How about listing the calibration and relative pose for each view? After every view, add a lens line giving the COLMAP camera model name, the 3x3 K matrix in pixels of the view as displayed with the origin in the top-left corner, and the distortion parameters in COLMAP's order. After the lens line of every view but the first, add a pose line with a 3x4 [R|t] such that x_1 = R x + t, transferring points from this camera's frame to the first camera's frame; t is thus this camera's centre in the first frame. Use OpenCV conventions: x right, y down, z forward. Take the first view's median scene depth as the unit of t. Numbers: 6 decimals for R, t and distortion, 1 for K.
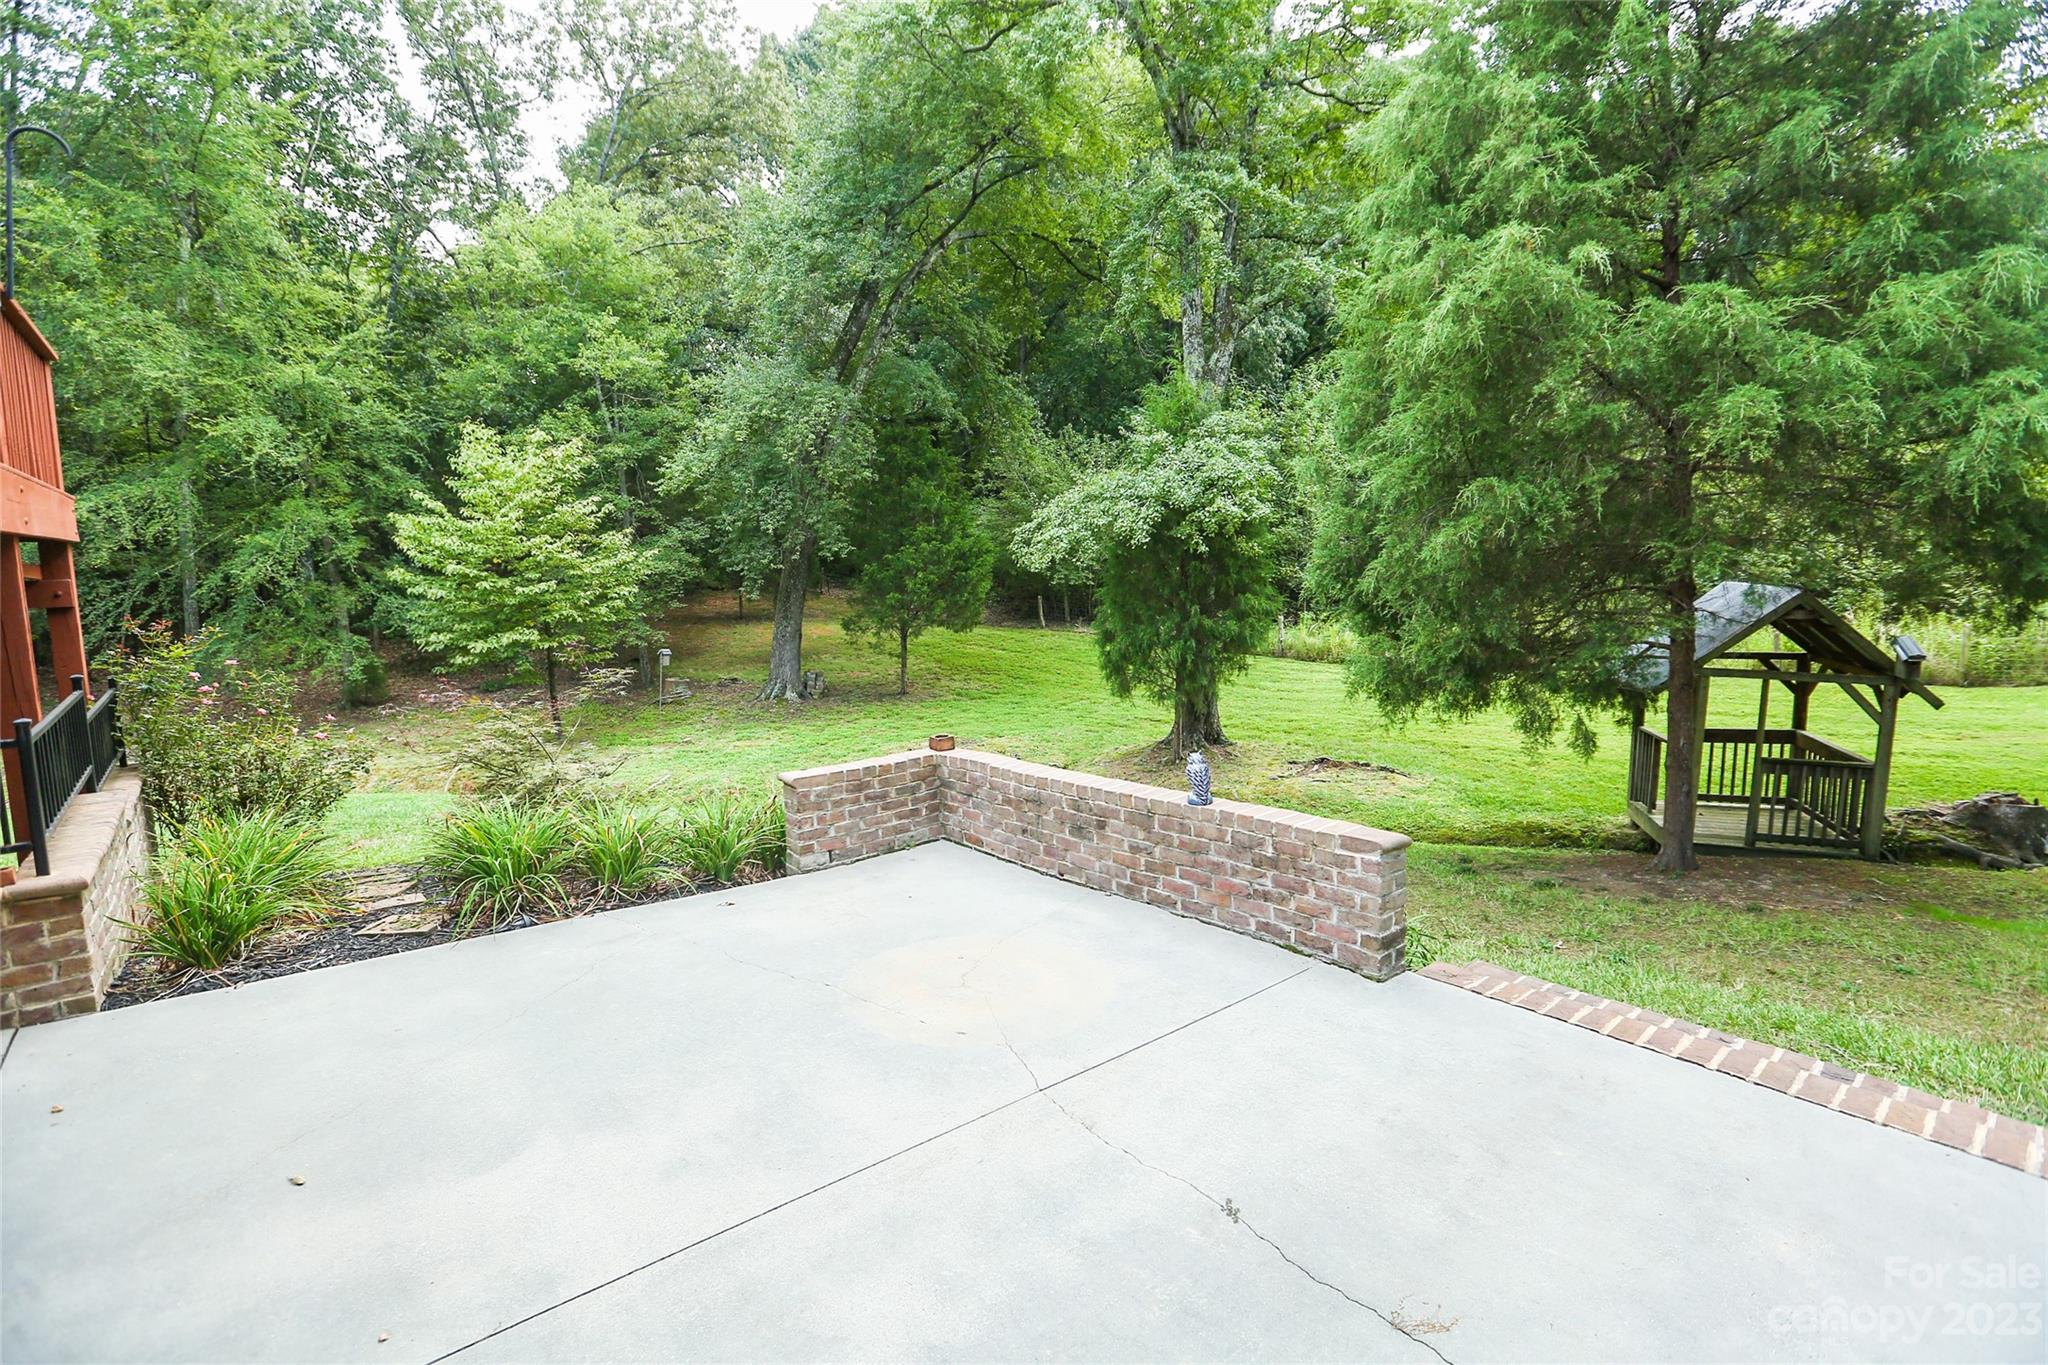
lens RADIAL K [[955.9, 0, 1044.0], [0, 955.9, 672.4], [0, 0, 1]] dist [-0.037239, 0.010274]
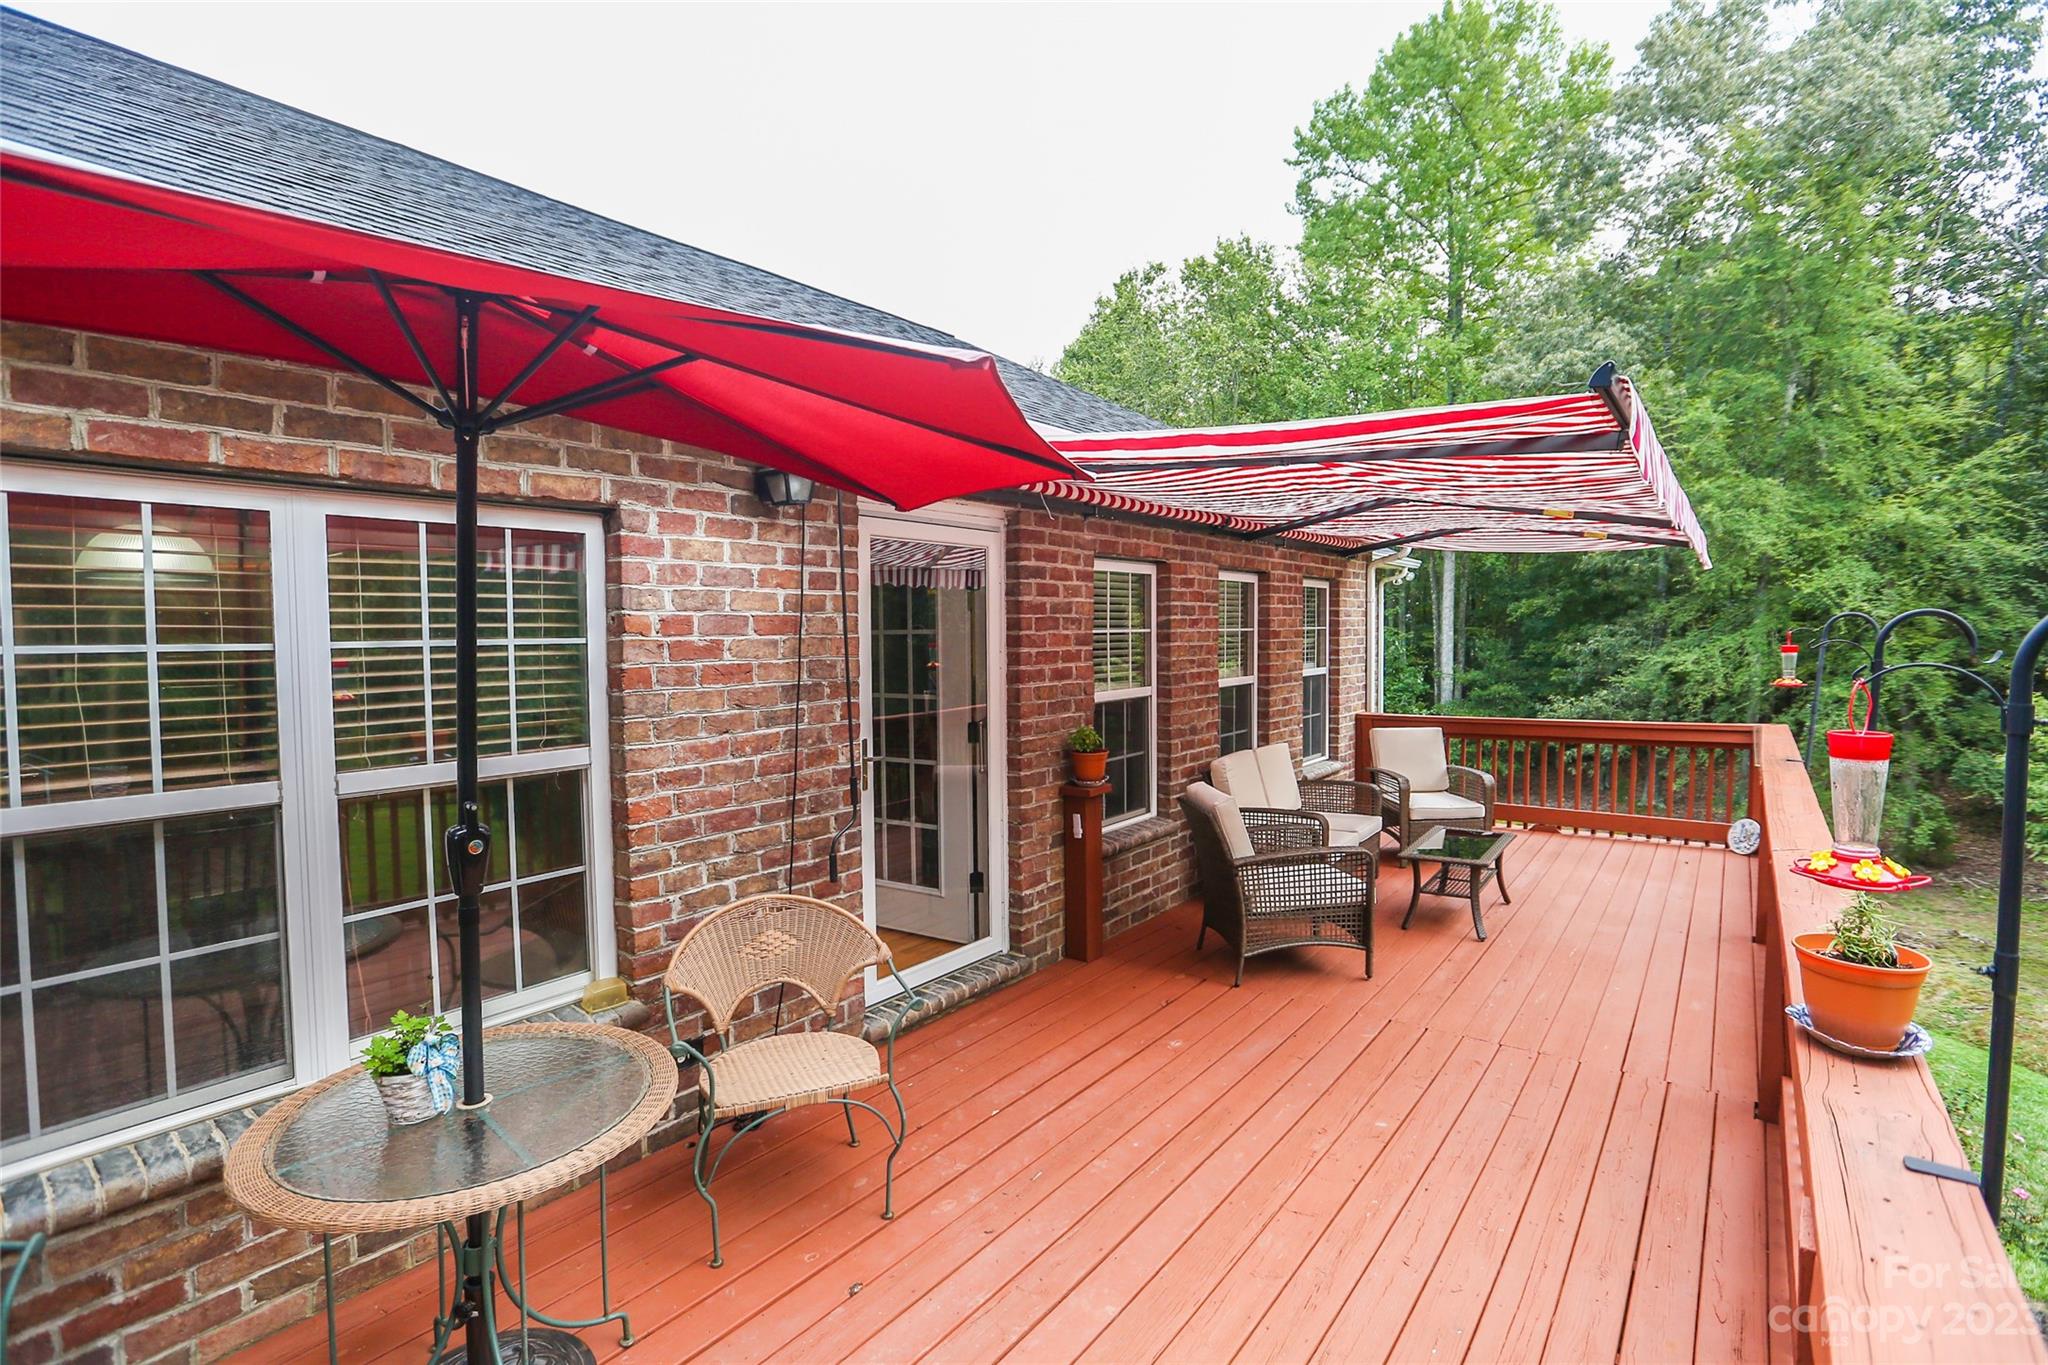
lens RADIAL K [[962.6, 0, 1050.2], [0, 962.6, 675.3], [0, 0, 1]] dist [-0.055566, 0.021501]
pose [[0.215680, 0.061970, -0.974496, -0.063089], [-0.109966, 0.993177, 0.038820, -0.112586], [0.970252, 0.098788, 0.221023, -0.025611]]
